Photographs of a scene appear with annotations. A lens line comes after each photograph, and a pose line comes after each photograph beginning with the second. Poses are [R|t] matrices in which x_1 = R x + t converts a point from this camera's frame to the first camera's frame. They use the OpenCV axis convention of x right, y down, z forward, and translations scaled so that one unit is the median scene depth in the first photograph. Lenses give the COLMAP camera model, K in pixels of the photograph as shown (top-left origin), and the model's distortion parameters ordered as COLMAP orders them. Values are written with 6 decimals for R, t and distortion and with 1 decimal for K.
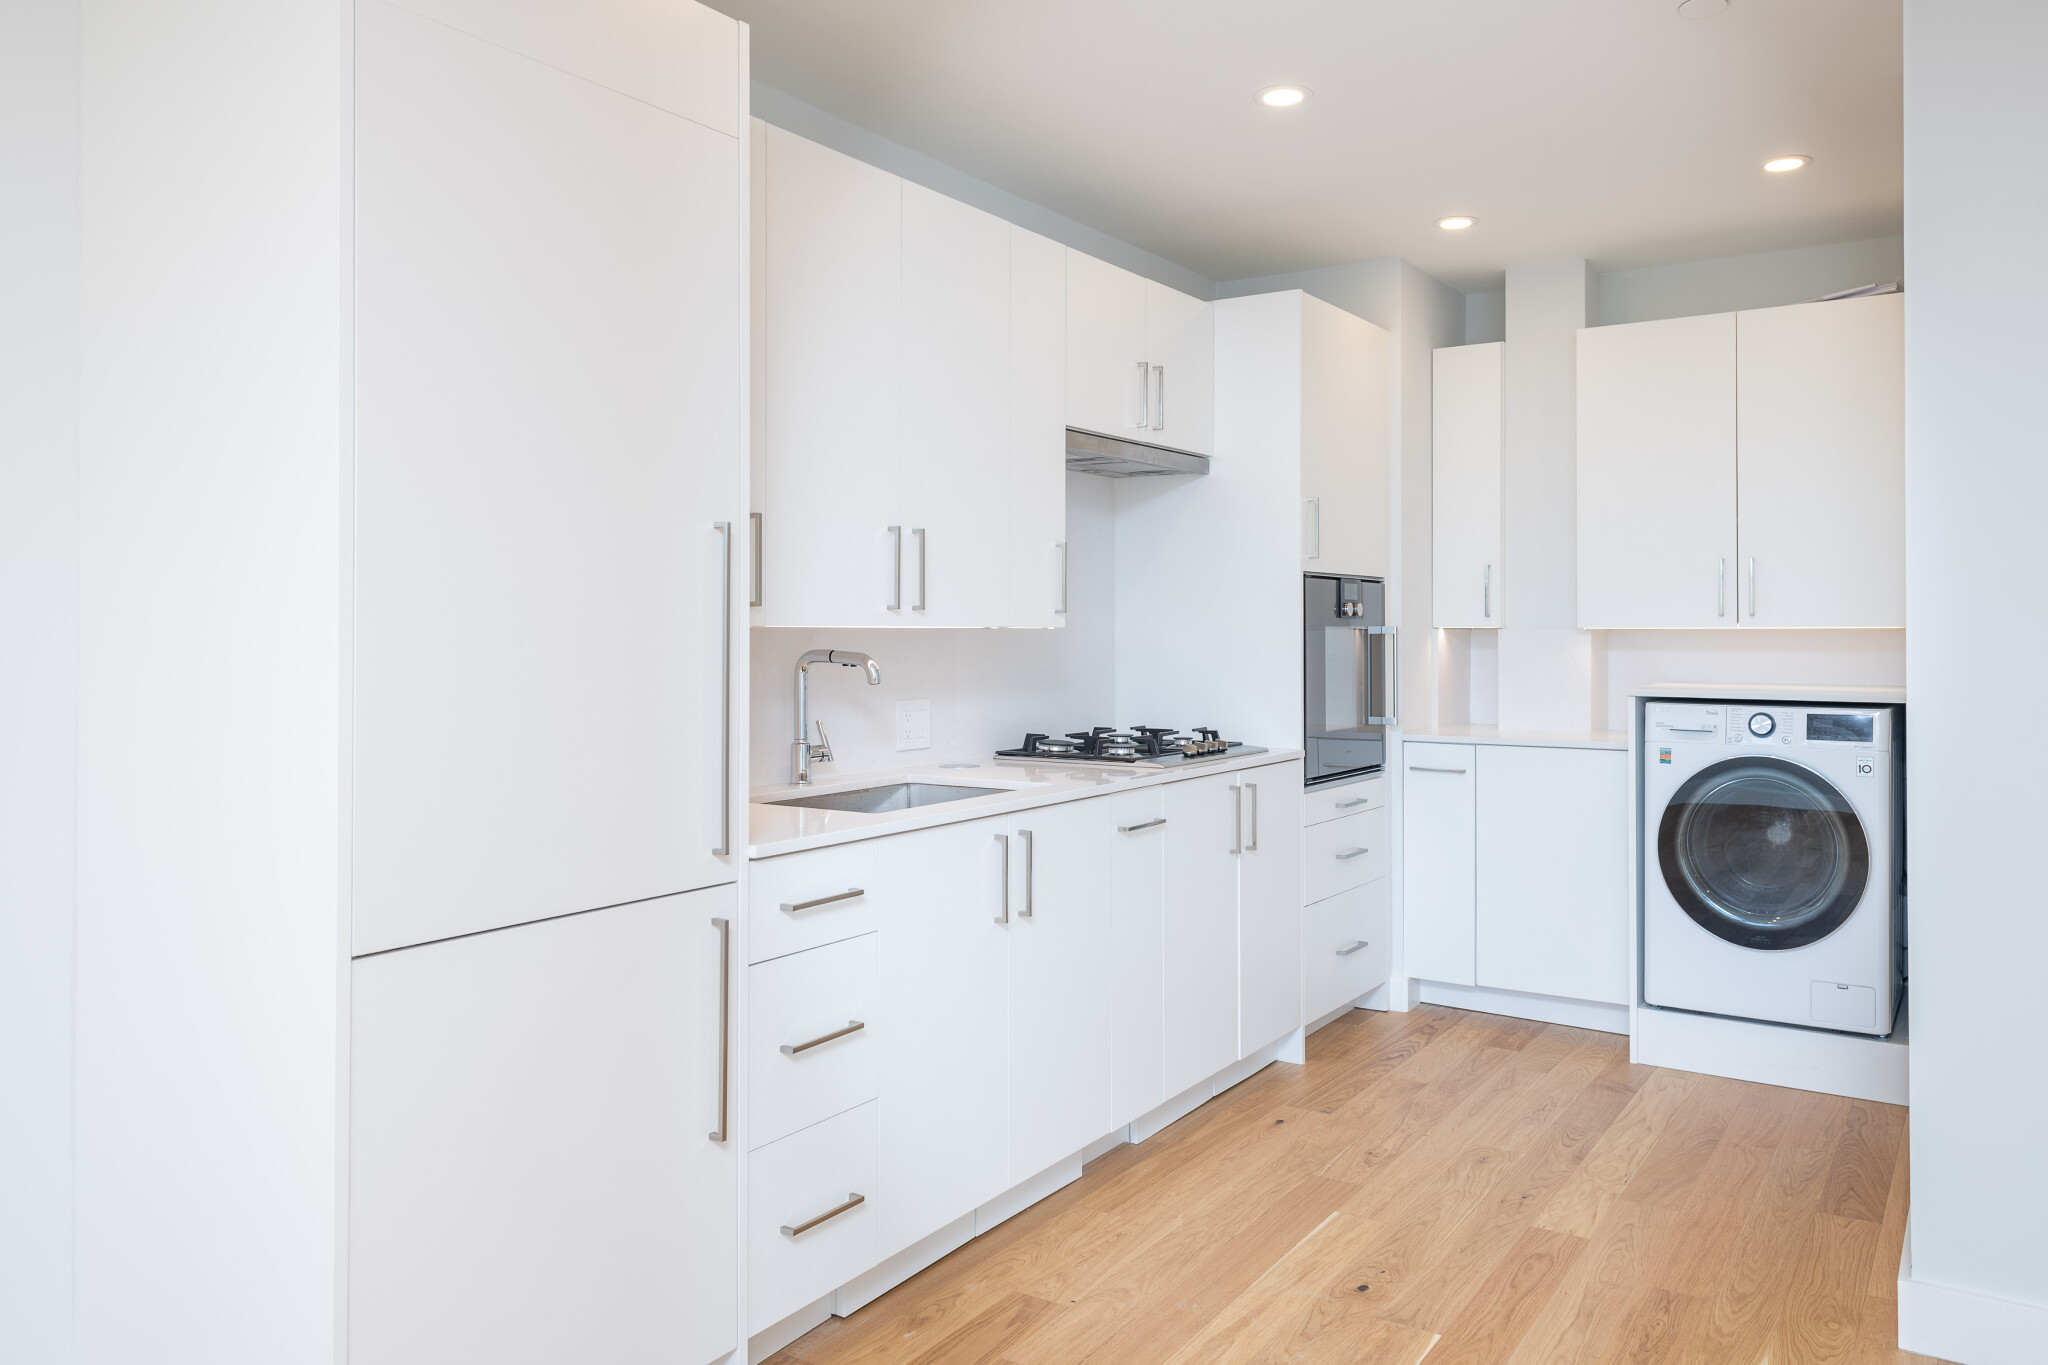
lens RADIAL K [[1472.8, 0, 1025.2], [0, 1472.8, 620.2], [0, 0, 1]] dist [0.004198, 0.000689]
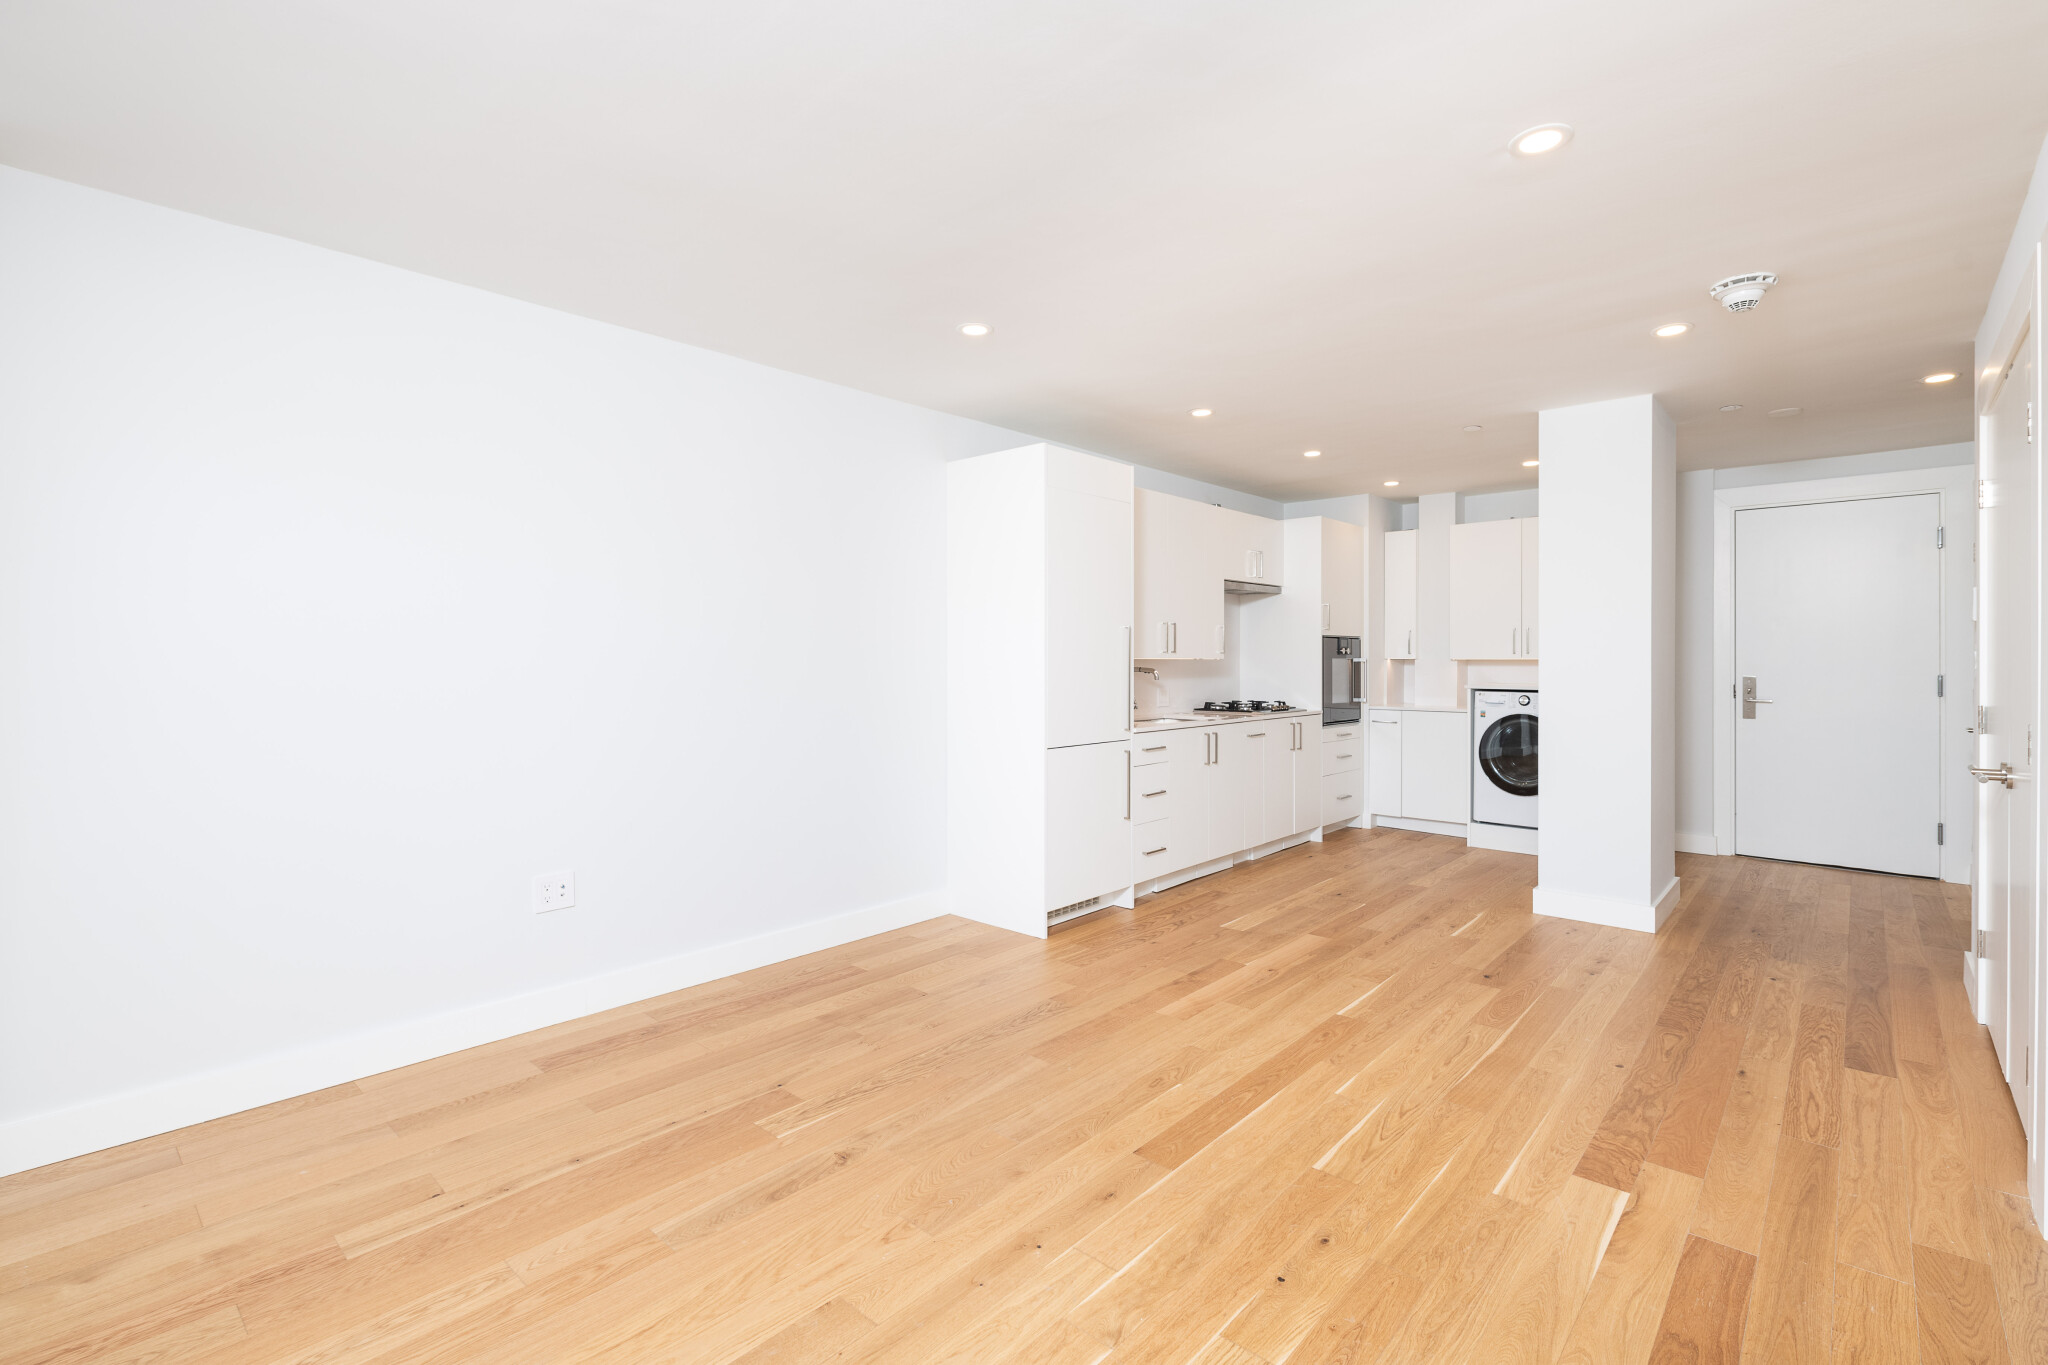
lens RADIAL K [[951.0, 0, 1021.2], [0, 951.0, 669.1], [0, 0, 1]] dist [-0.000581, -0.000307]
pose [[0.991166, 0.001347, -0.132622, -0.090822], [0.000829, 0.999866, 0.016352, -0.004042], [0.132627, -0.016317, 0.991032, -0.596571]]
